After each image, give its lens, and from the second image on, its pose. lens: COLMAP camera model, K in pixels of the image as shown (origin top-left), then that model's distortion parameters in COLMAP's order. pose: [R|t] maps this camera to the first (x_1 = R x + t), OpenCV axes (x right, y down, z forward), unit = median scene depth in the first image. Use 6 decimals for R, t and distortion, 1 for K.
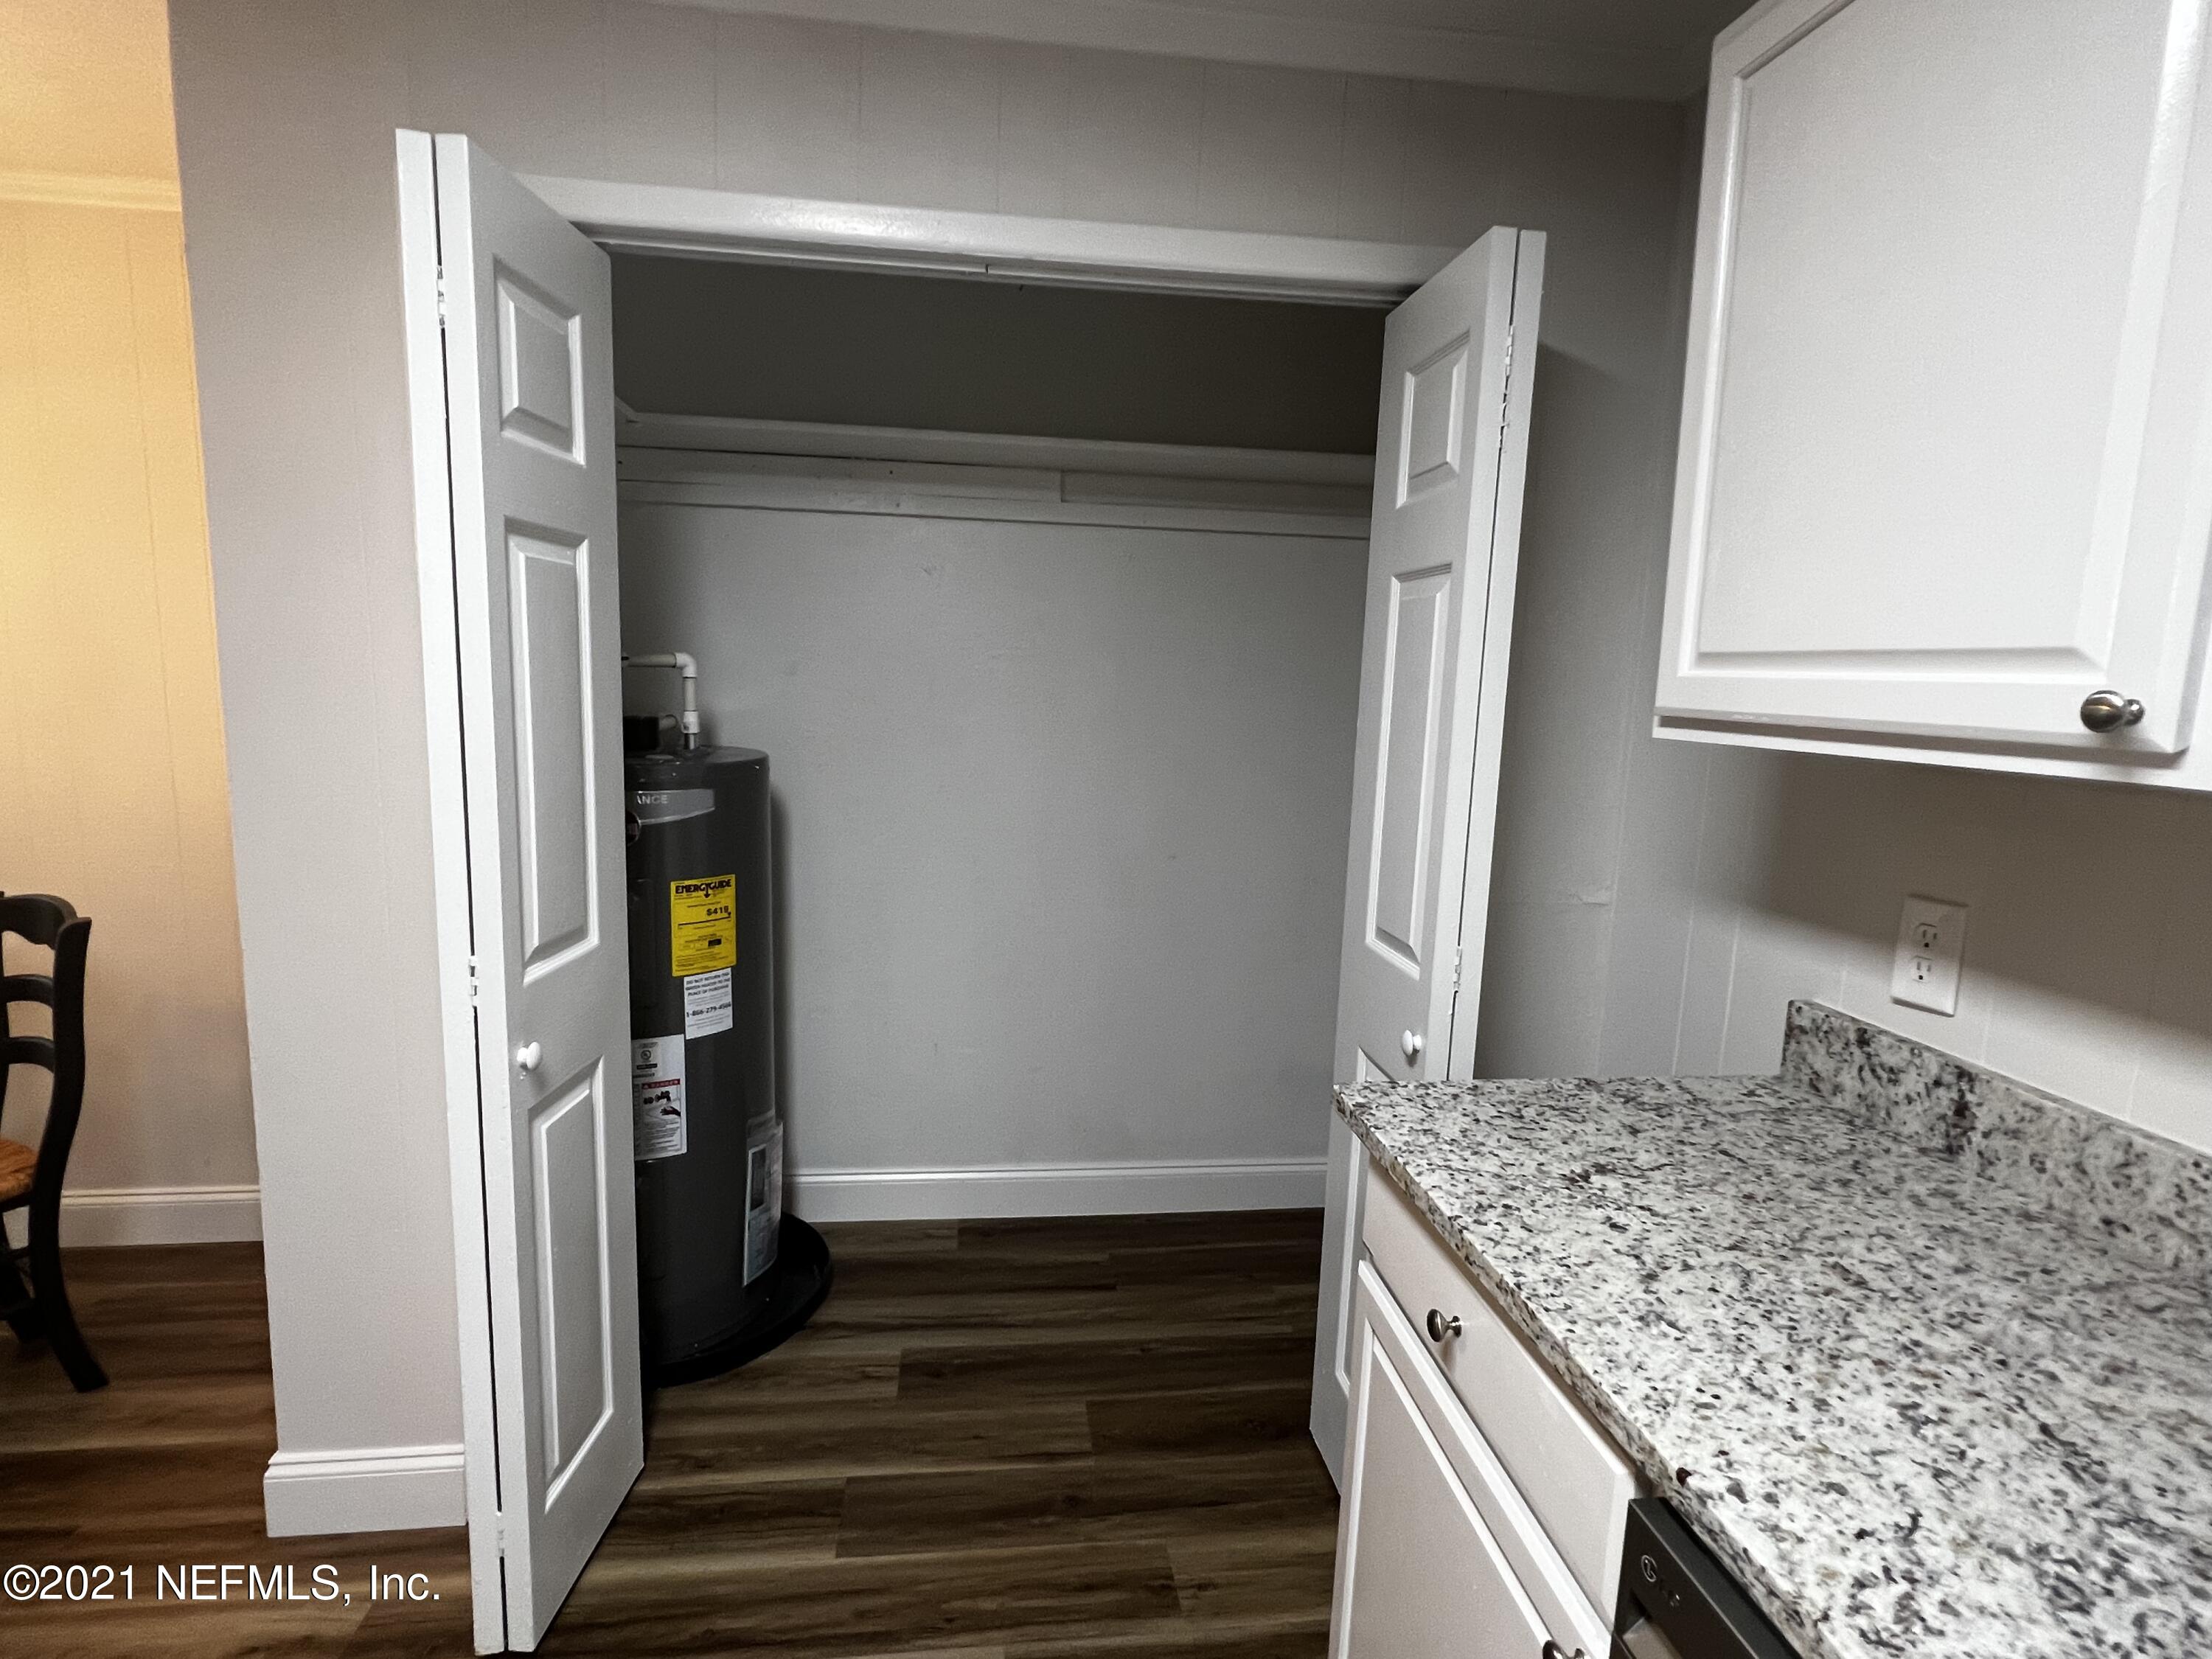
lens RADIAL K [[1092.4, 0, 1106.2], [0, 1092.4, 836.4], [0, 0, 1]] dist [0.003433, 0.000402]
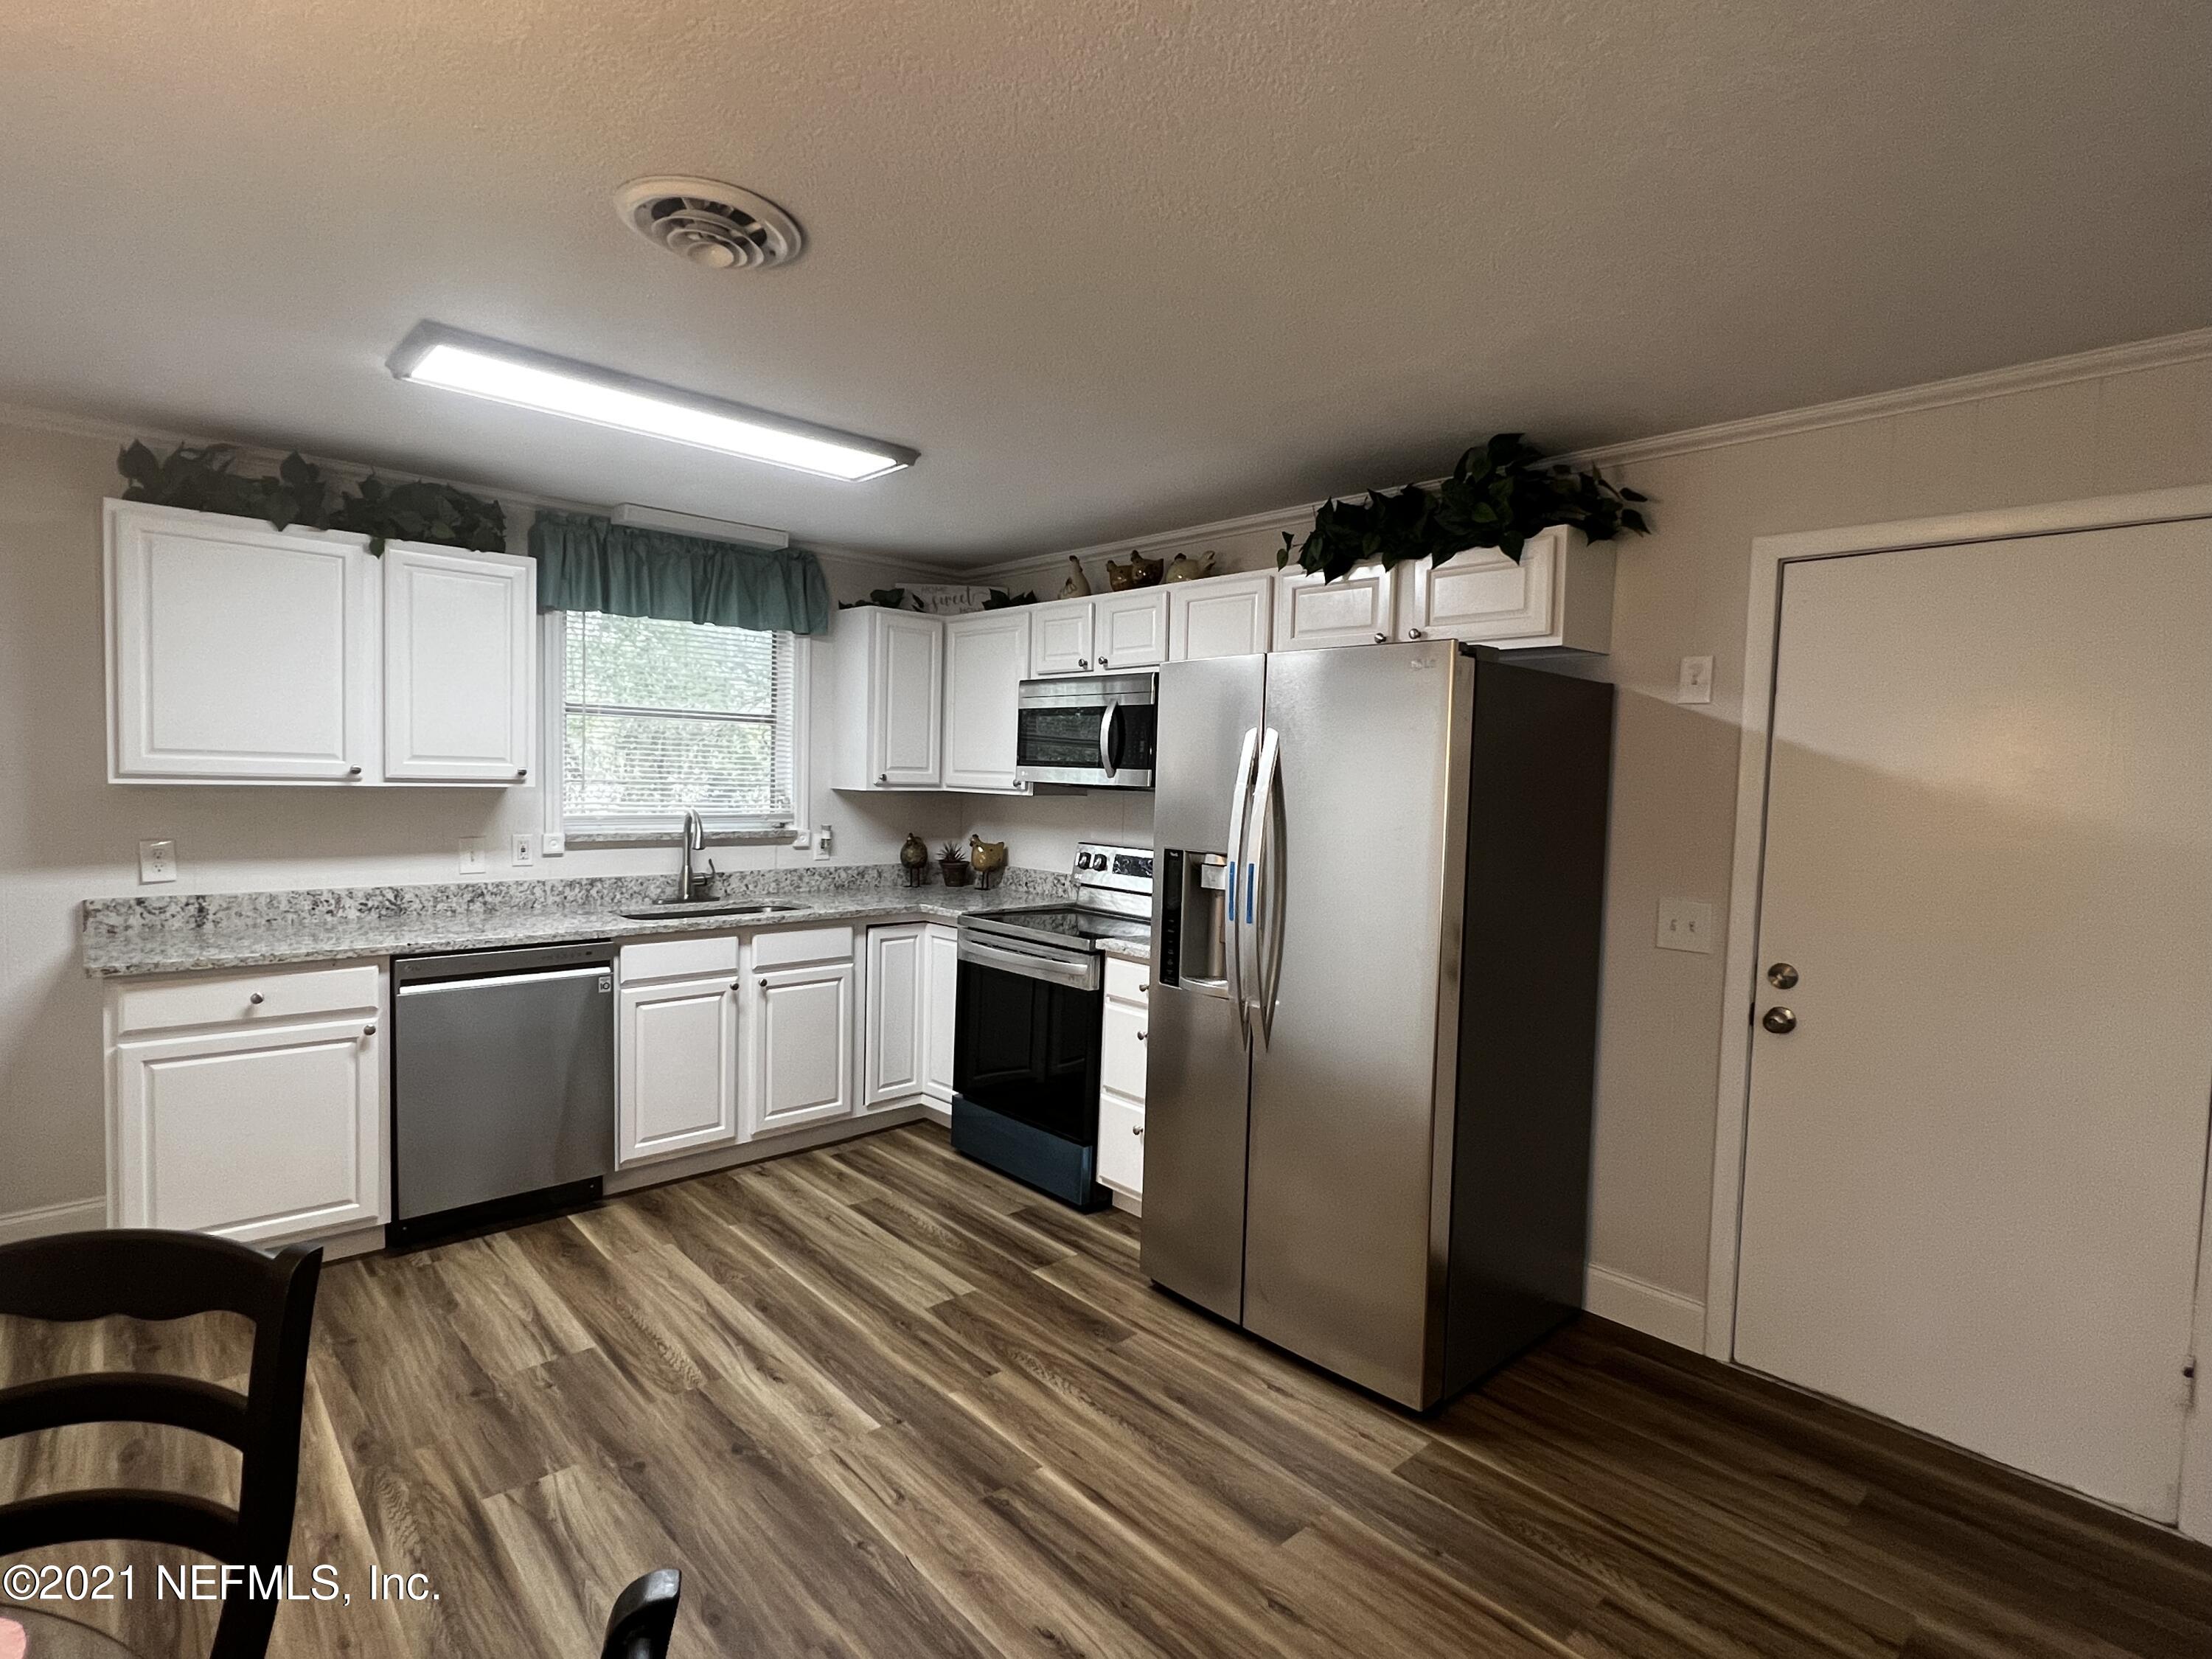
lens RADIAL K [[1092.4, 0, 1107.7], [0, 1092.4, 833.9], [0, 0, 1]] dist [0.003433, 0.000402]
pose [[-0.582145, -0.085294, 0.808599, -2.770909], [0.076809, 0.984266, 0.159122, -0.204515], [-0.809449, 0.154740, -0.566434, 0.674746]]
